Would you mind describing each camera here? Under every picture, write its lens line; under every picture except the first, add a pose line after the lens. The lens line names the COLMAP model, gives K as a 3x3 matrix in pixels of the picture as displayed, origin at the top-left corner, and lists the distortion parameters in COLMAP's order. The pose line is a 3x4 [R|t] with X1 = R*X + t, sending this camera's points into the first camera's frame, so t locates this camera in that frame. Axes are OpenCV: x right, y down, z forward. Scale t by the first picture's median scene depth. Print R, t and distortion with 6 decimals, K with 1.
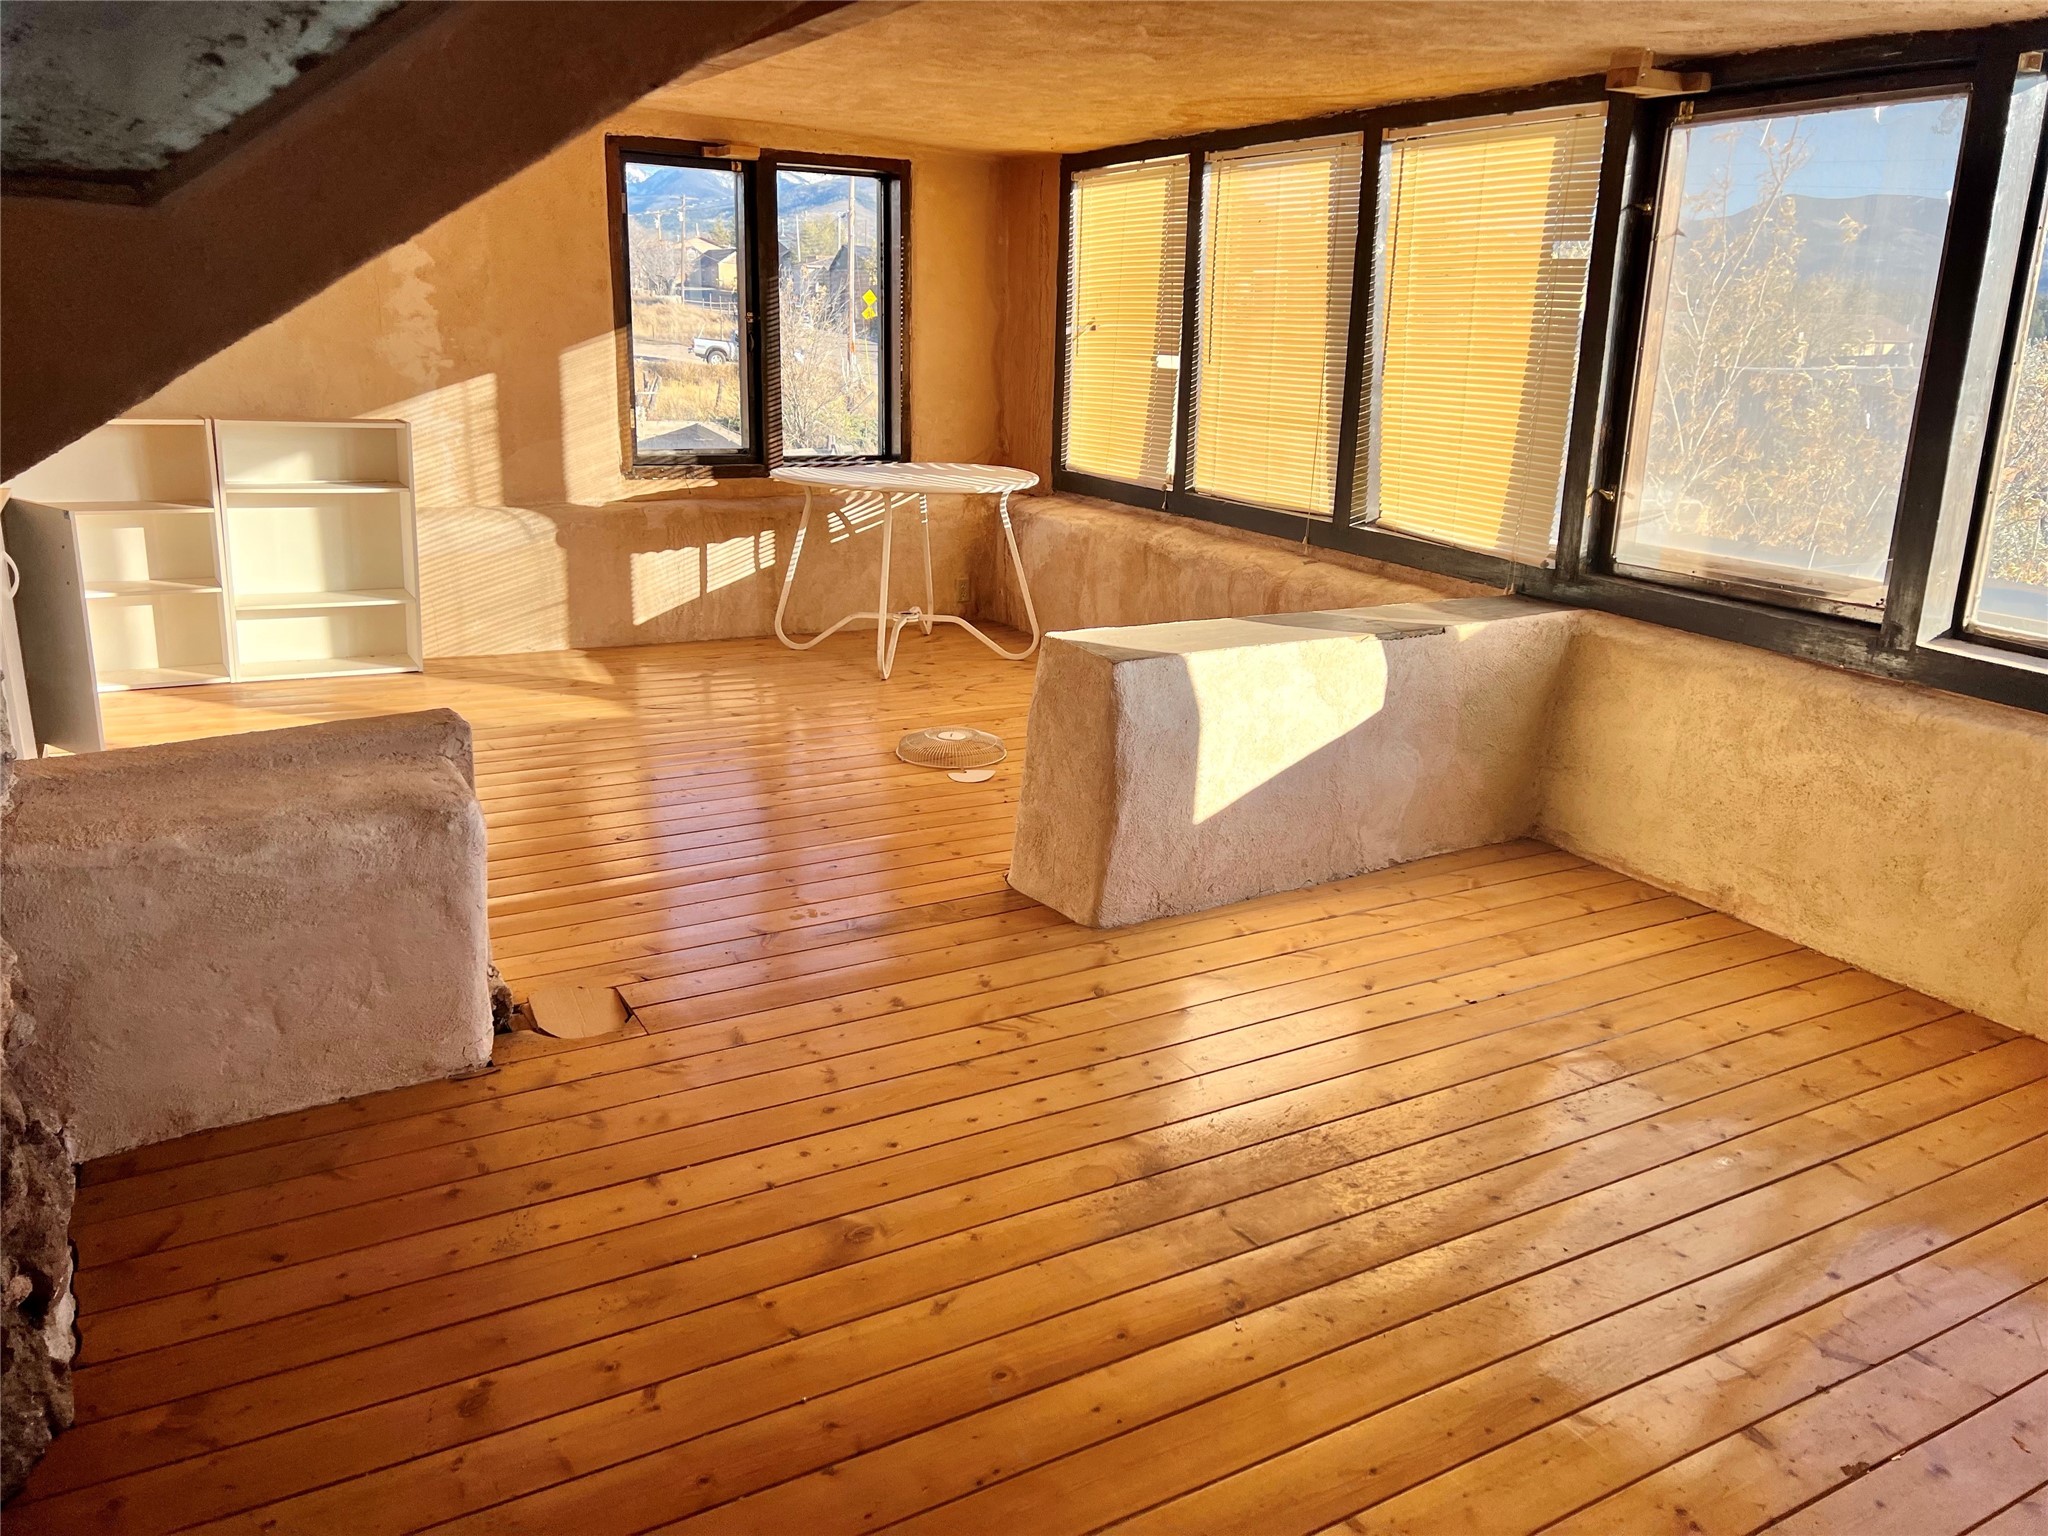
lens RADIAL K [[1533.5, 0, 1030.3], [0, 1533.5, 751.4], [0, 0, 1]] dist [0.052995, -0.054812]
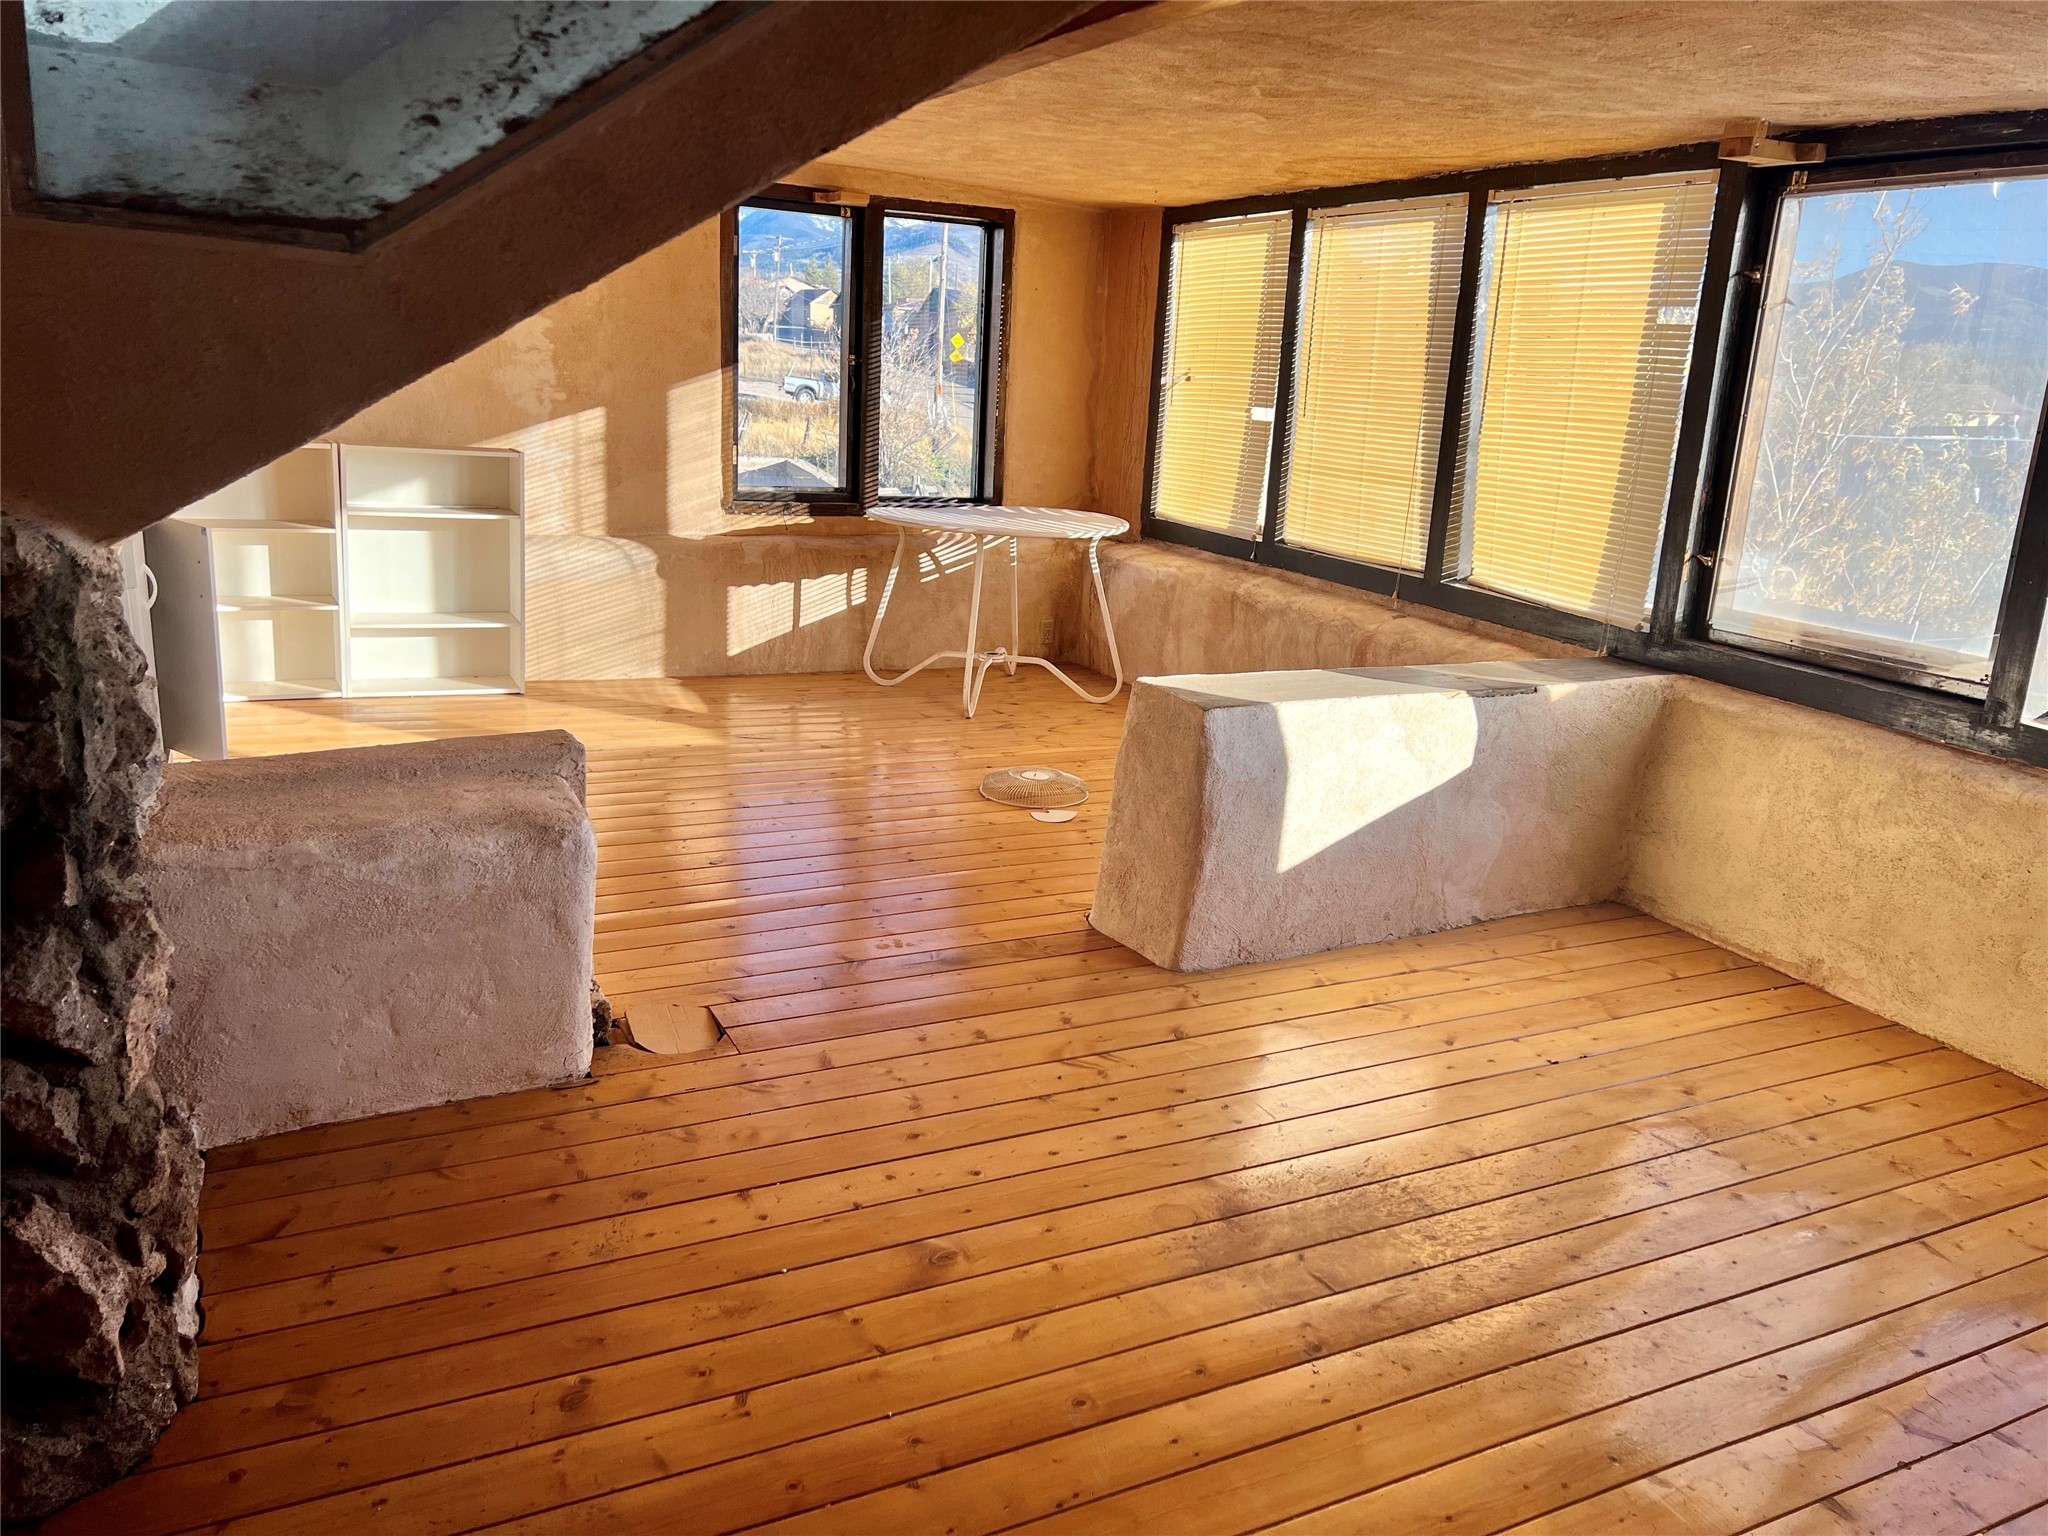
lens RADIAL K [[1533.5, 0, 1027.6], [0, 1533.5, 770.8], [0, 0, 1]] dist [0.052995, -0.054812]
pose [[0.998194, 0.039350, -0.045385, -0.014633], [-0.040042, 0.999094, -0.014435, 0.001720], [0.044776, 0.016226, 0.998865, -0.016995]]
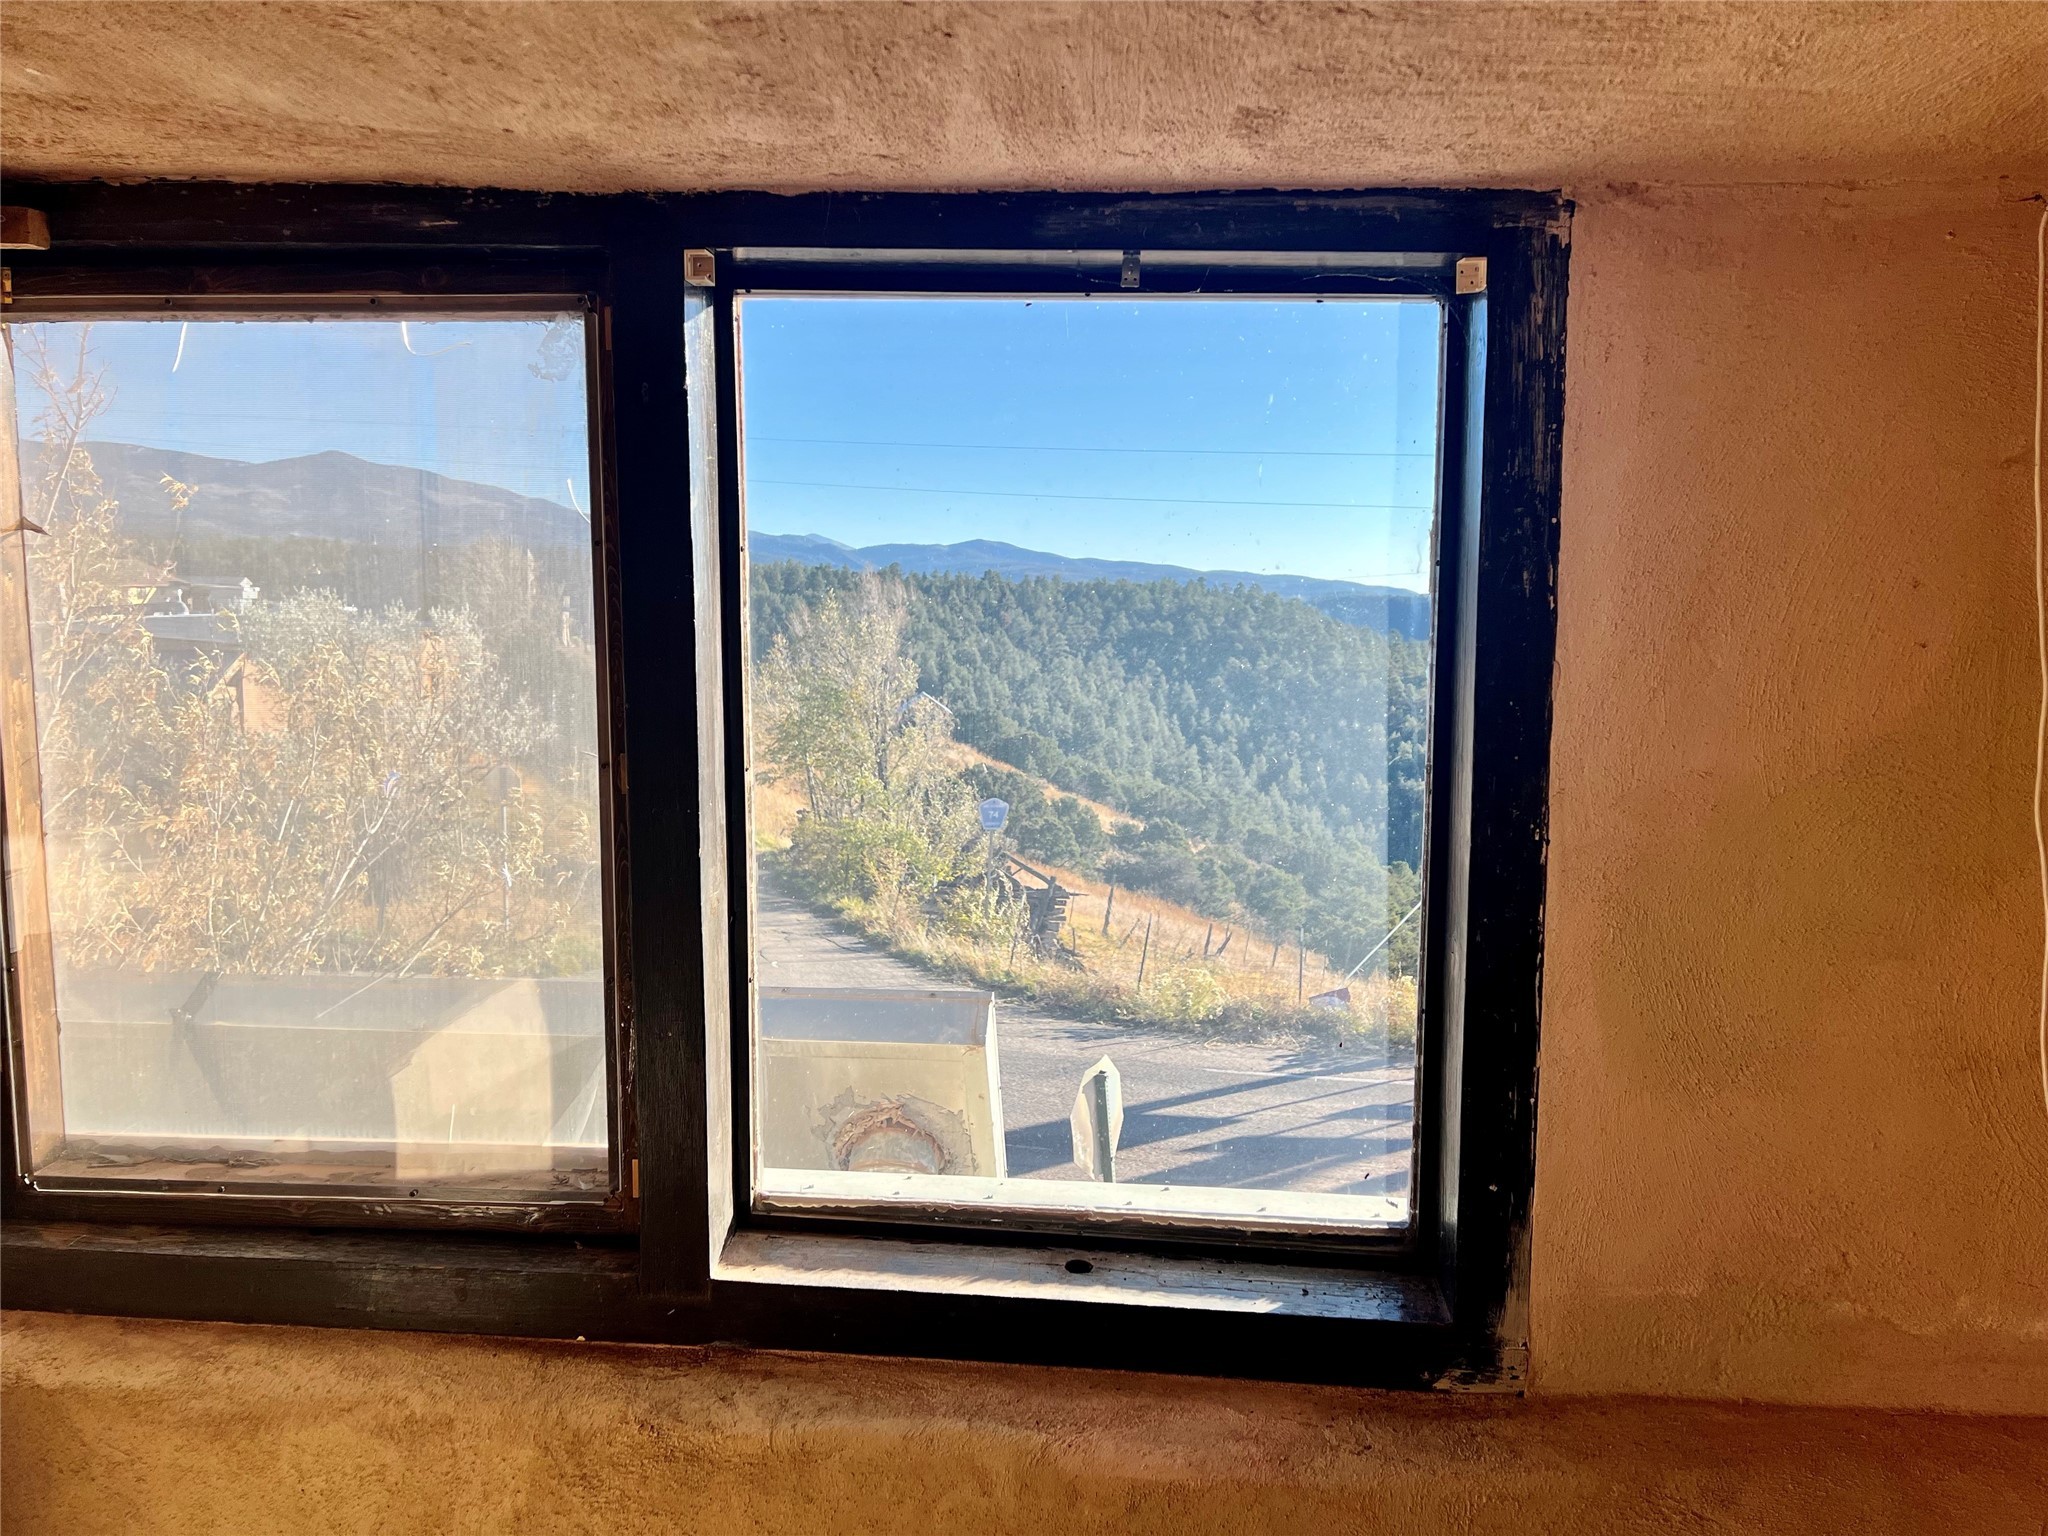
lens RADIAL K [[1533.5, 0, 1016.5], [0, 1533.5, 760.3], [0, 0, 1]] dist [0.052995, -0.054812]
pose [[0.536227, -0.117099, 0.835912, 0.186489], [0.234747, 0.971949, -0.014431, -0.204347], [-0.810774, 0.203966, 0.548674, 0.552249]]
